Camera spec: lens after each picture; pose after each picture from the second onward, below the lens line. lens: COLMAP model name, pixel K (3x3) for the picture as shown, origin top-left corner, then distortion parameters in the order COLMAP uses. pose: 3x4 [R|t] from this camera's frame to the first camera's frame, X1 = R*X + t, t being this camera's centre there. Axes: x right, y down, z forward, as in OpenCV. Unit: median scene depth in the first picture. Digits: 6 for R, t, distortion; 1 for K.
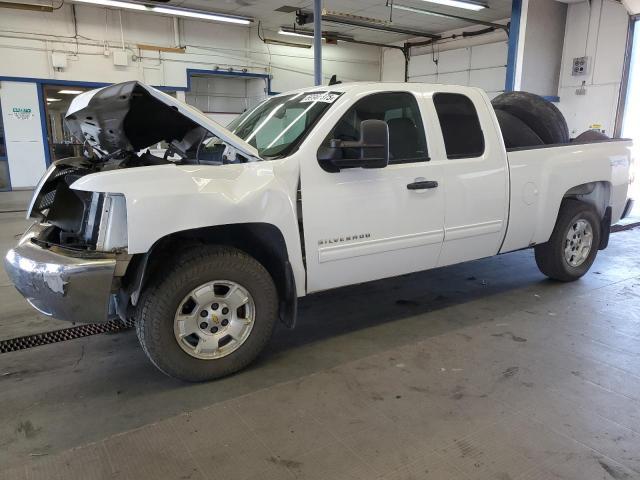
lens RADIAL K [[490.4, 0, 324.6], [0, 490.4, 239.0], [0, 0, 1]] dist [0.010009, 0.007636]
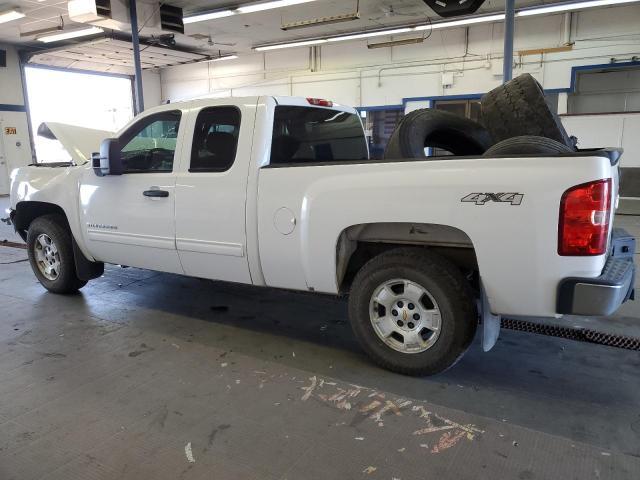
lens RADIAL K [[490.4, 0, 324.6], [0, 490.4, 239.0], [0, 0, 1]] dist [0.010009, 0.007636]
pose [[0.449957, 0.161586, -0.878310, 1.171216], [-0.169191, 0.981108, 0.093821, -0.152348], [0.876877, 0.106387, 0.468795, 0.704922]]
